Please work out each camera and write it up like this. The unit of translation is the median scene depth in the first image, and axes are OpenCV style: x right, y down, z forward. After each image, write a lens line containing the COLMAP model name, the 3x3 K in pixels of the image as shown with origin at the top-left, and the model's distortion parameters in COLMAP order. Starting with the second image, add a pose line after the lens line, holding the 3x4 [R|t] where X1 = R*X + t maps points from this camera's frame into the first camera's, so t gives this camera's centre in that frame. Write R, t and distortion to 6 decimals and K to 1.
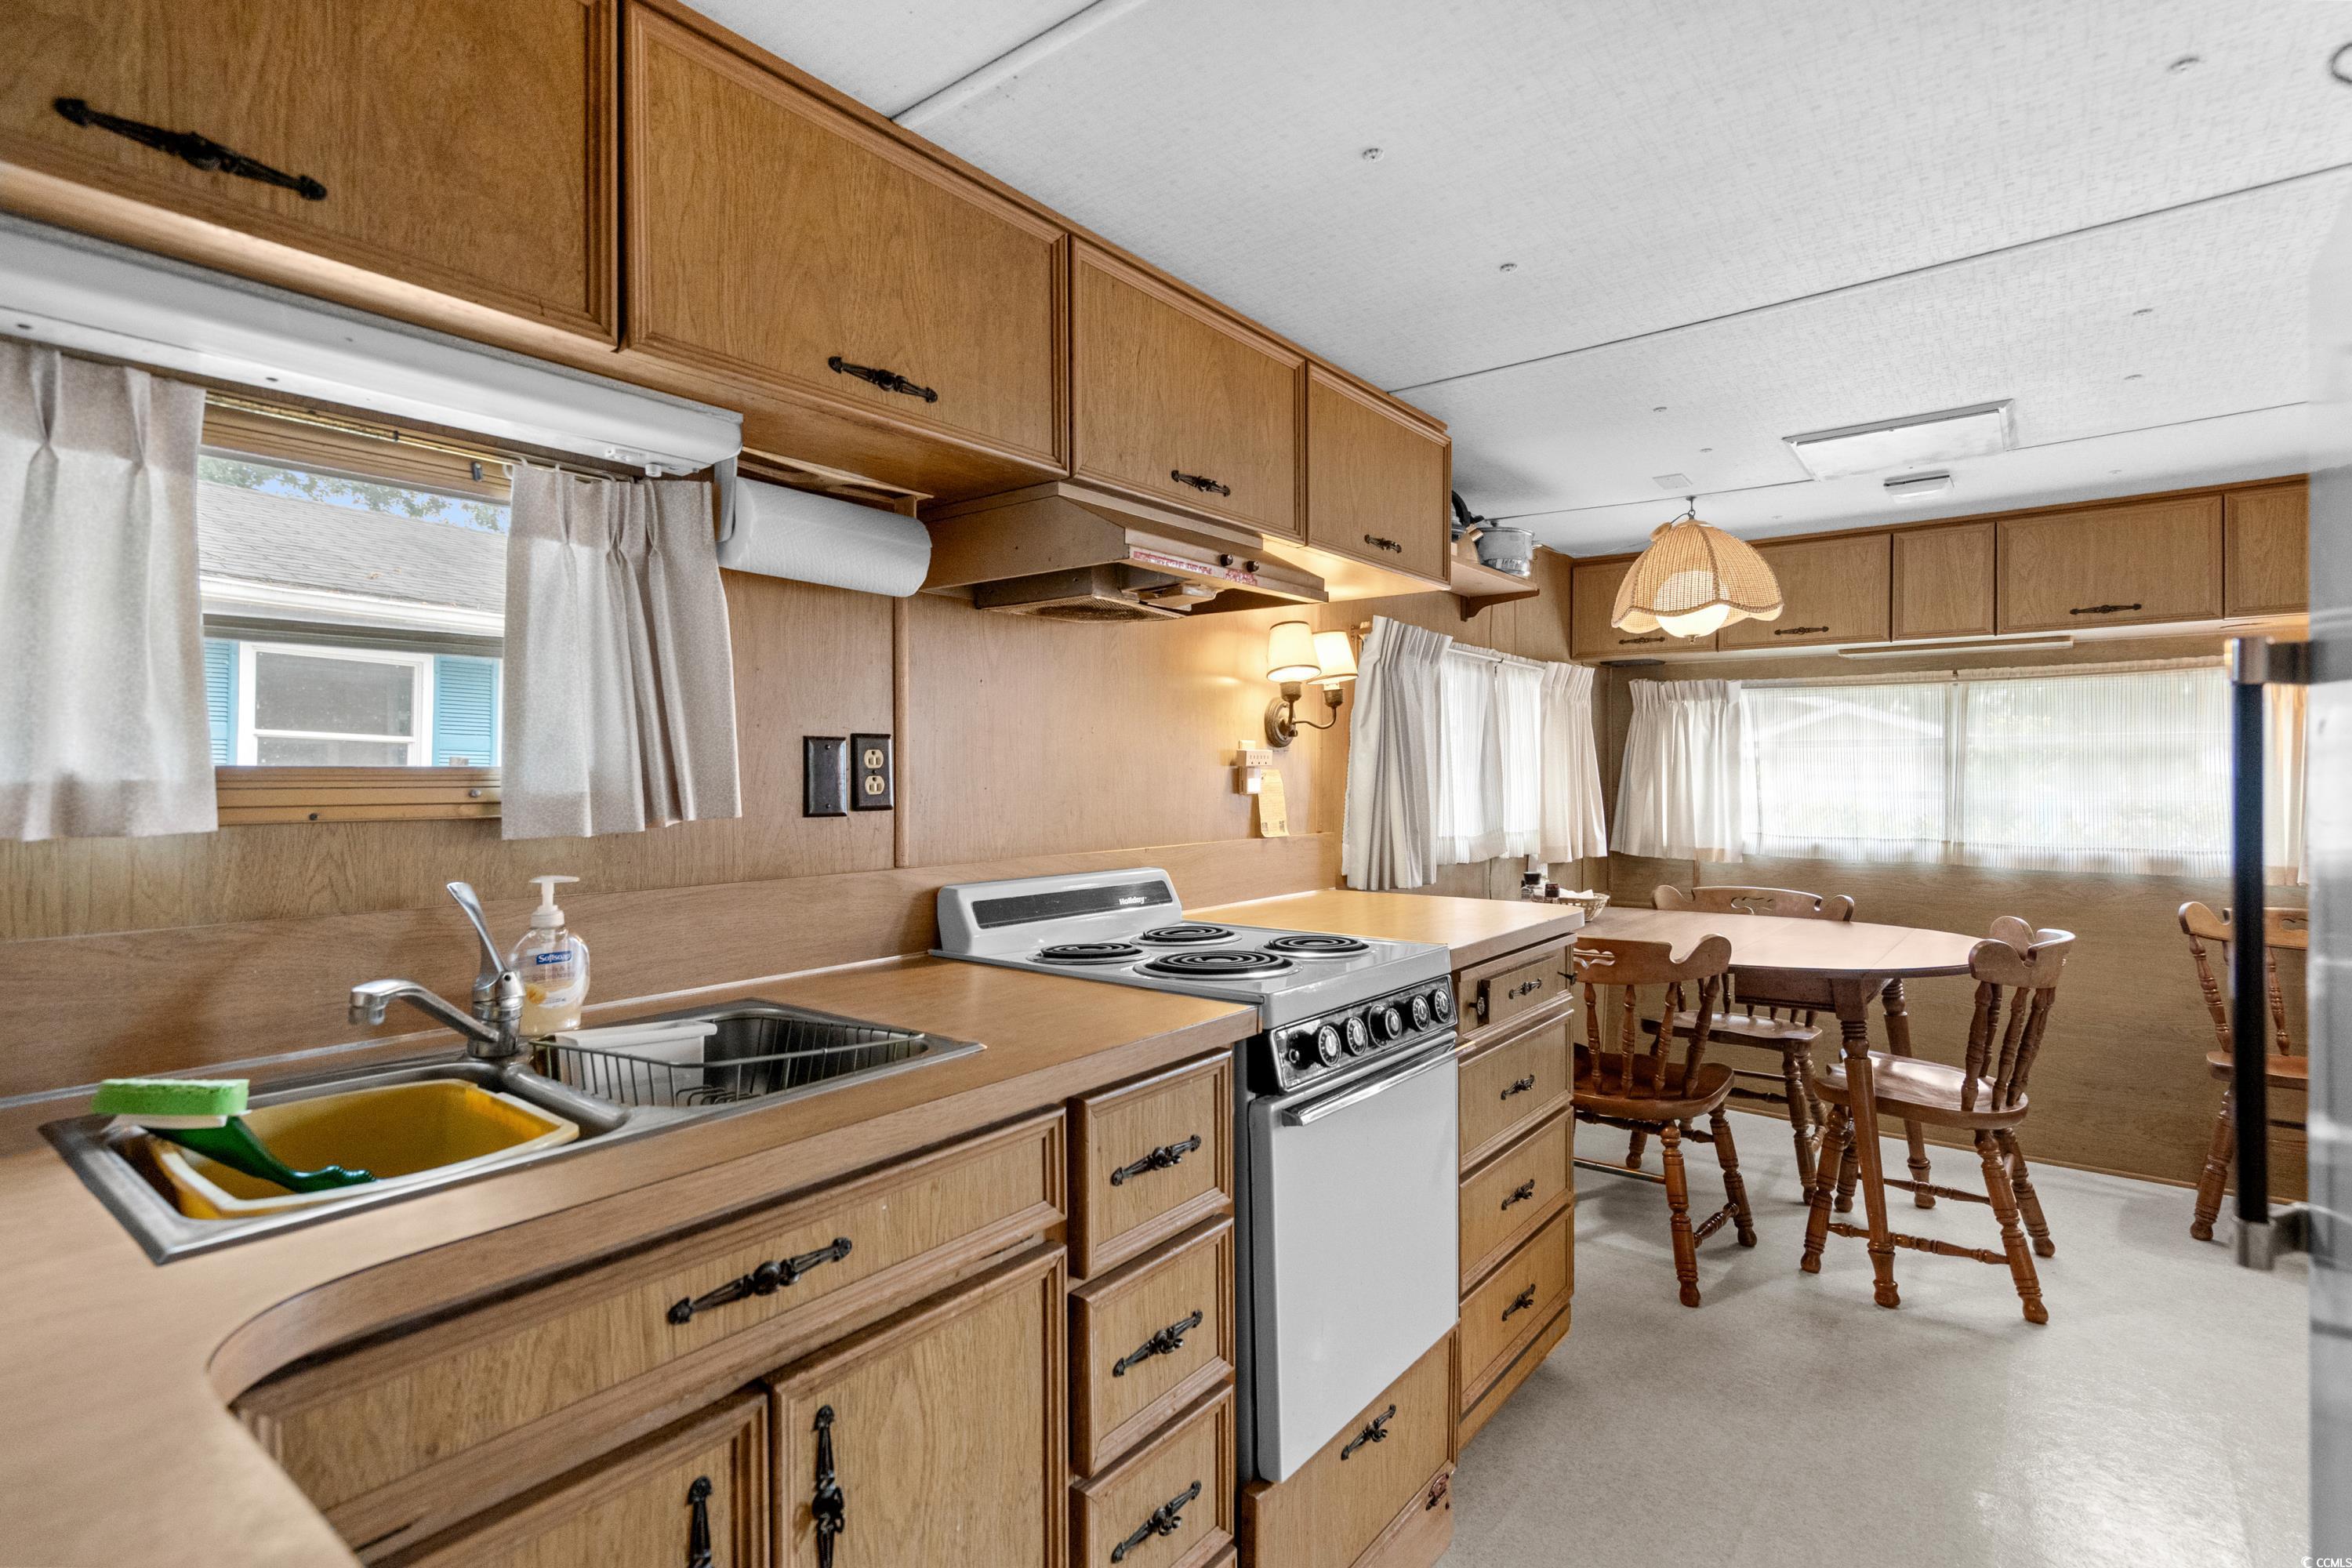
lens RADIAL K [[1143.1, 0, 1175.5], [0, 1143.1, 773.2], [0, 0, 1]] dist [0.006395, 0.002987]
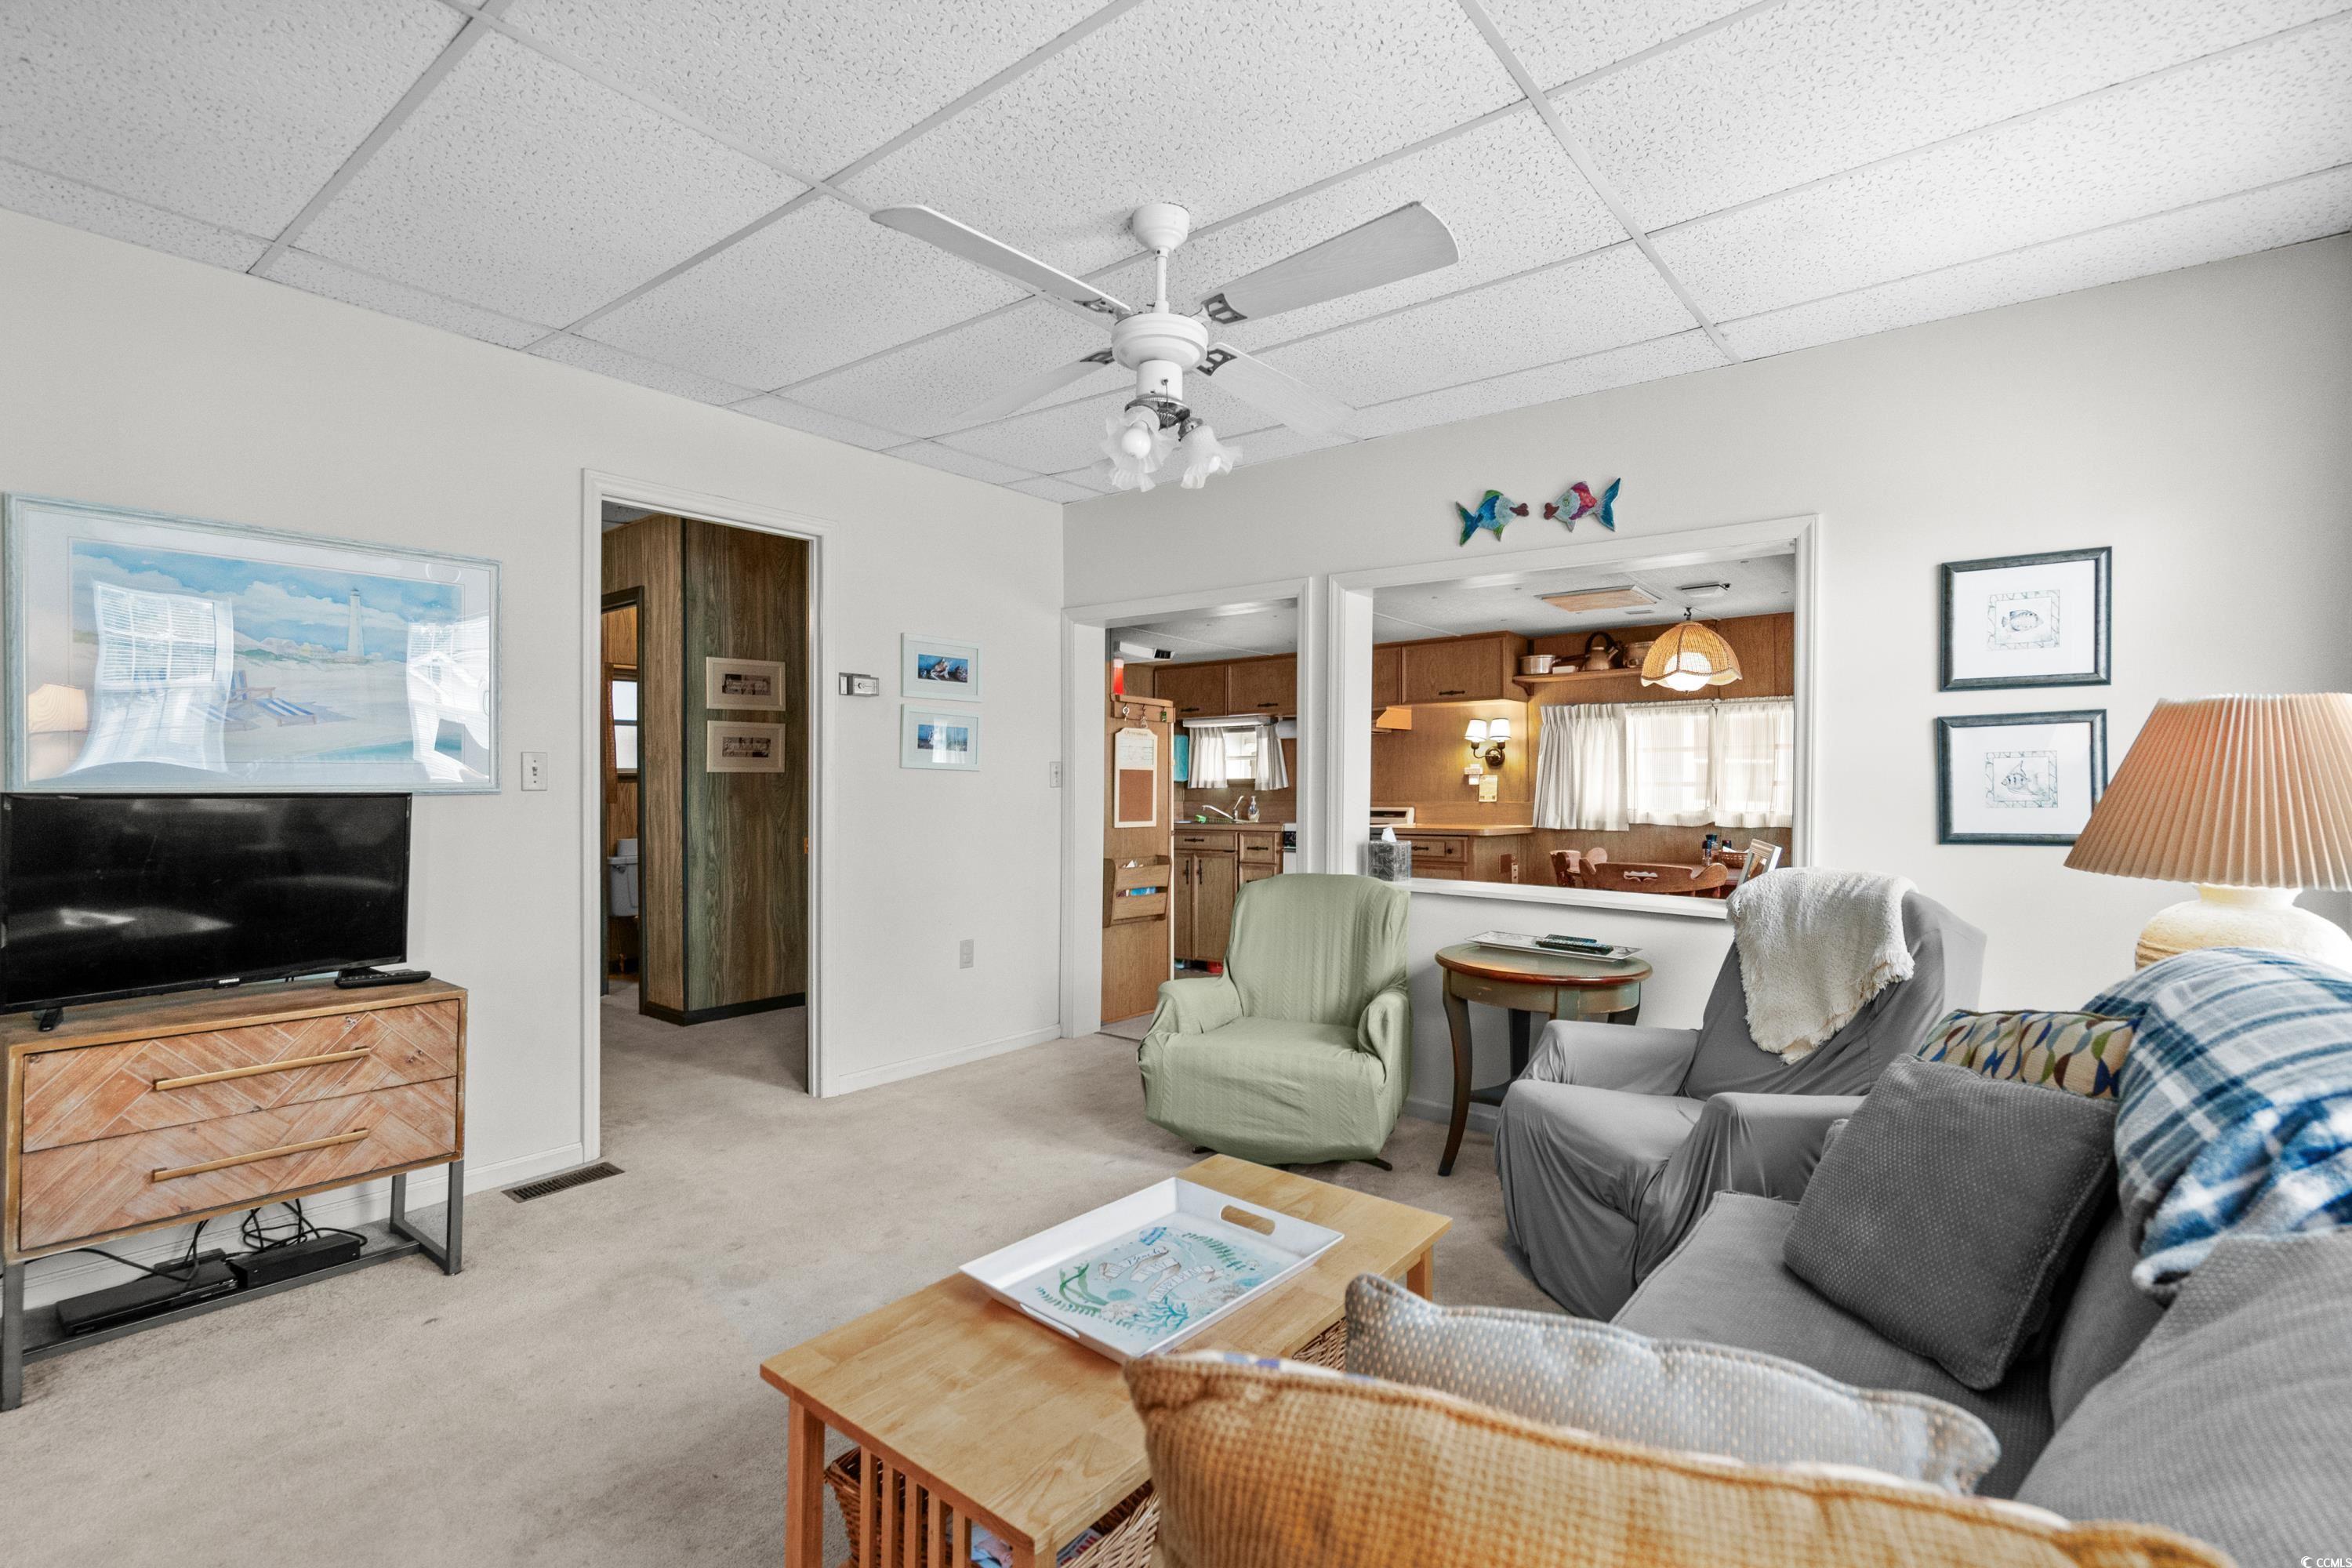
lens RADIAL K [[1083.5, 0, 1166.8], [0, 1083.5, 792.8], [0, 0, 1]] dist [-0.005975, 0.001044]
pose [[-0.025840, 0.002075, -0.999664, 2.003921], [0.004279, 0.999989, 0.001965, 0.022301], [0.999657, -0.004227, -0.025849, 0.270478]]
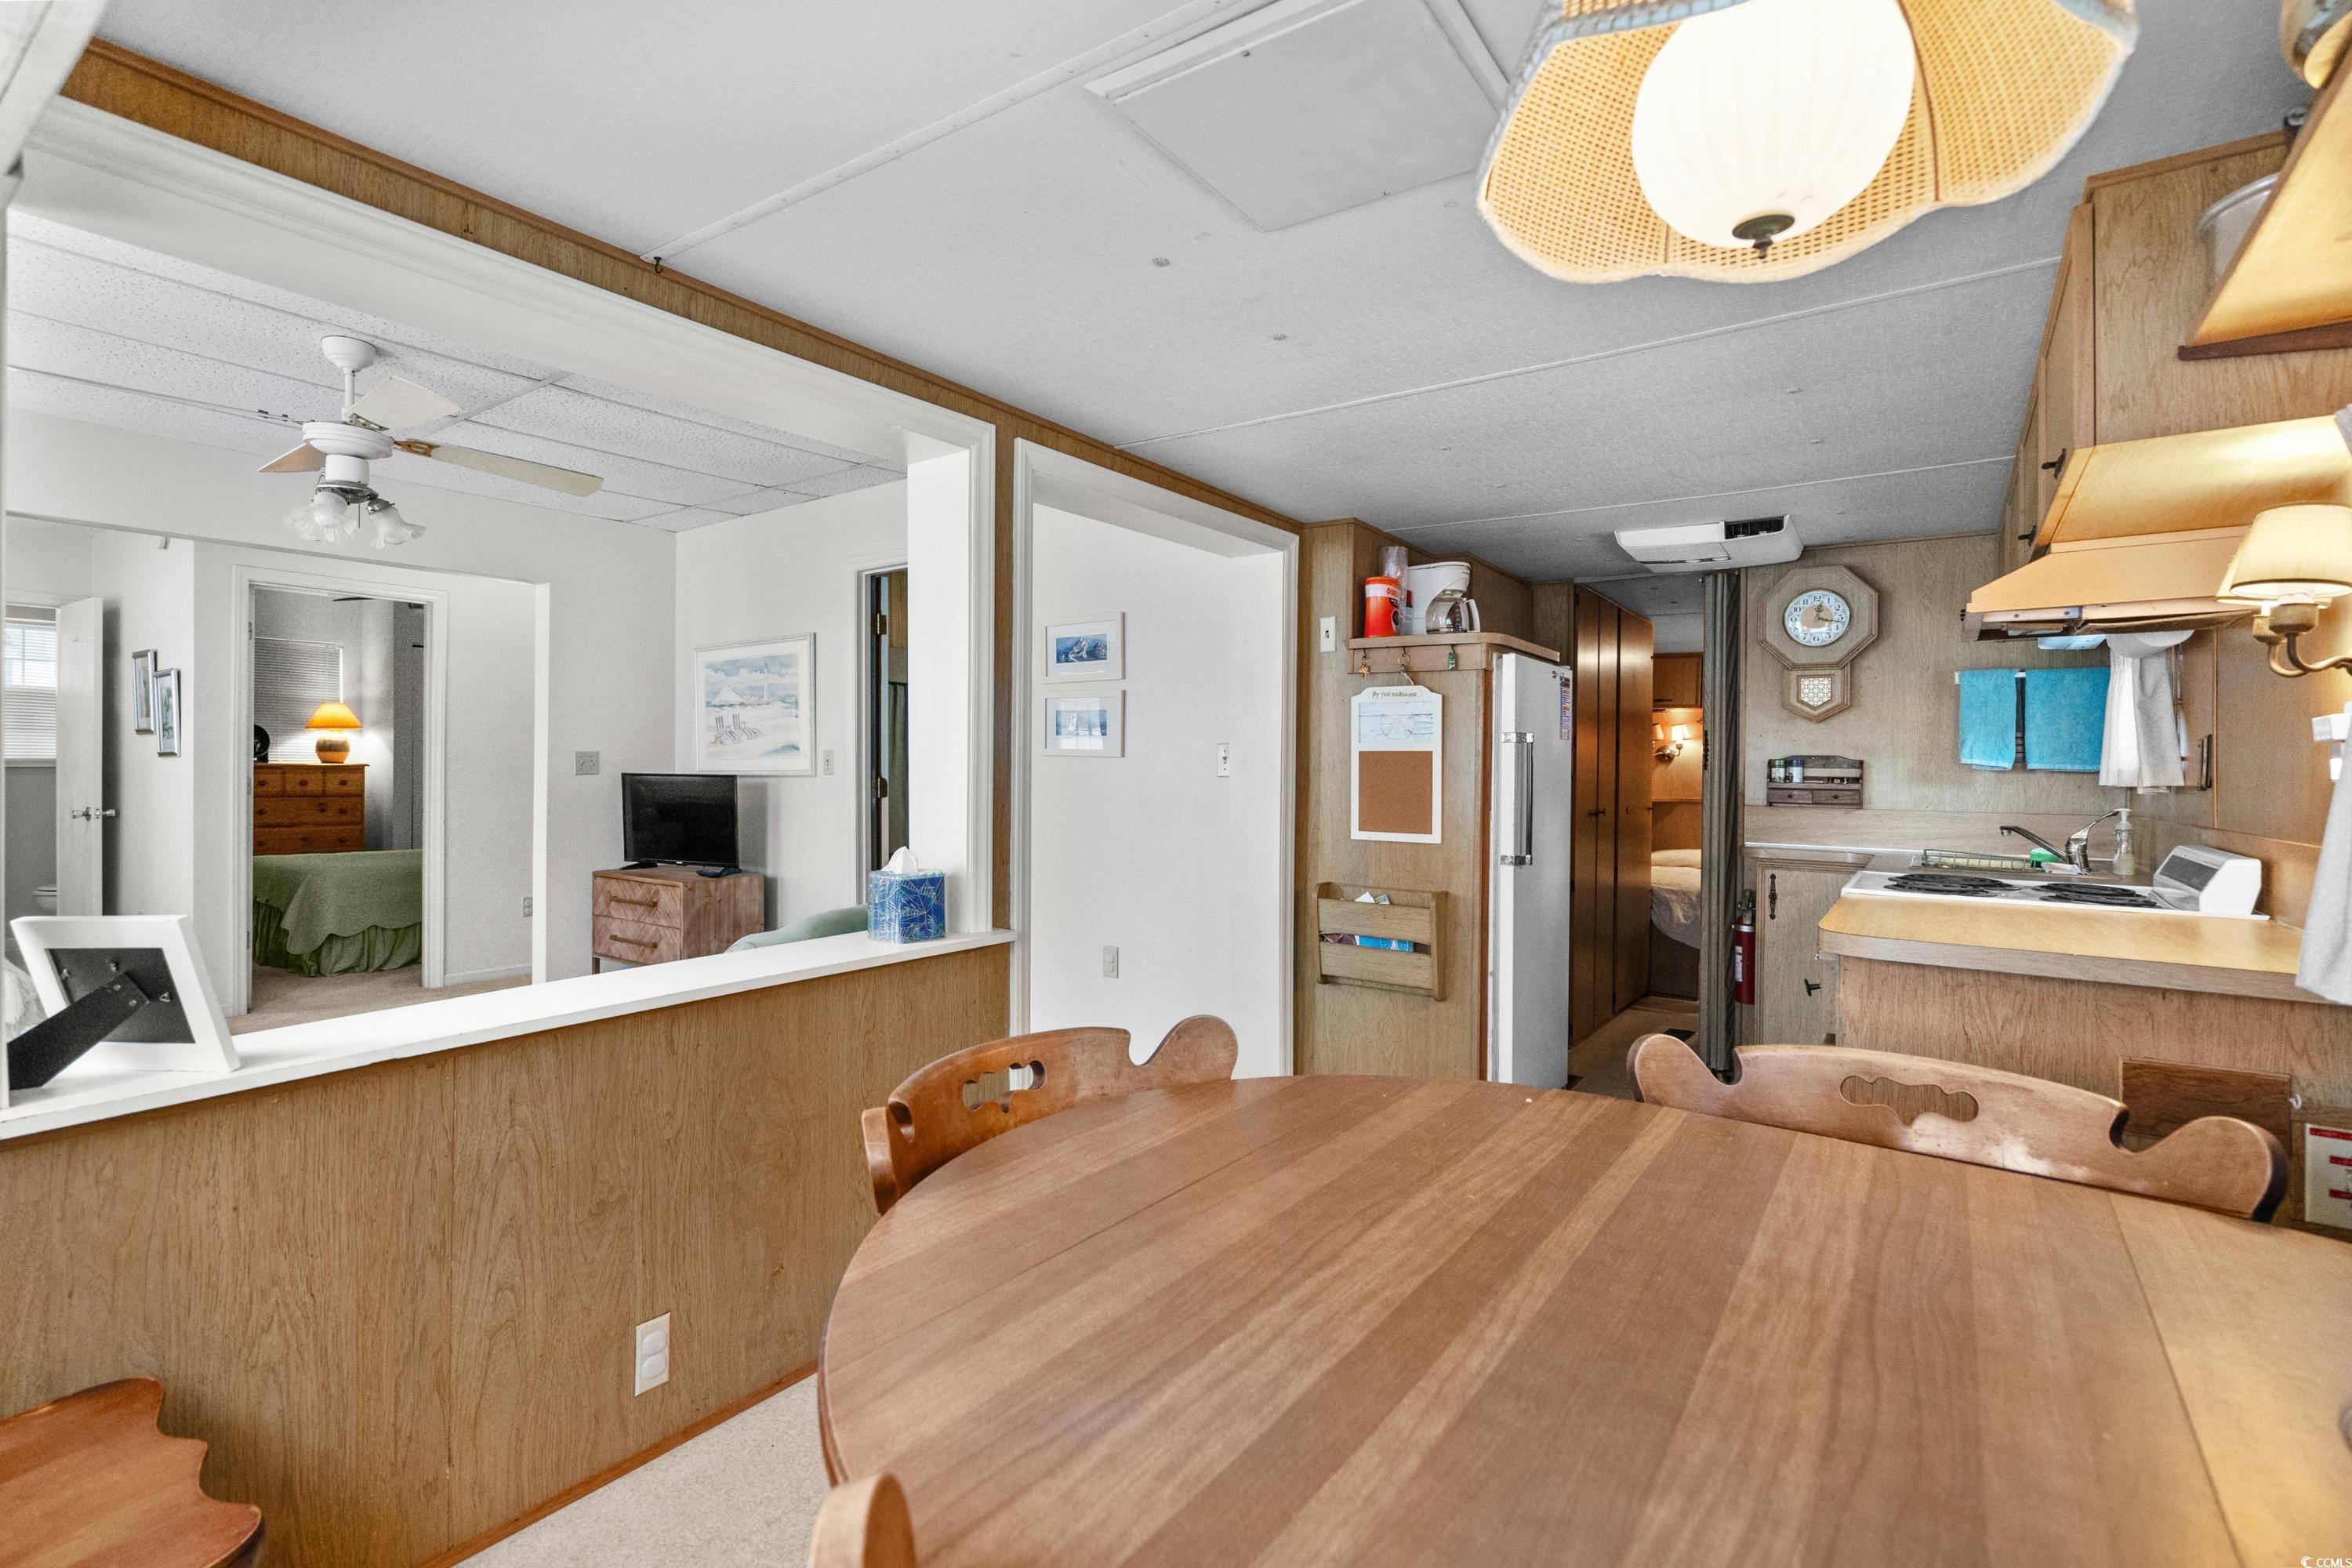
lens RADIAL K [[1083.5, 0, 1197.7], [0, 1083.5, 746.5], [0, 0, 1]] dist [-0.005975, 0.001044]
pose [[-0.998912, -0.011456, -0.045213, 0.580642], [-0.010264, 0.999596, -0.026505, 0.015563], [0.045498, -0.026012, -0.998626, 1.231226]]
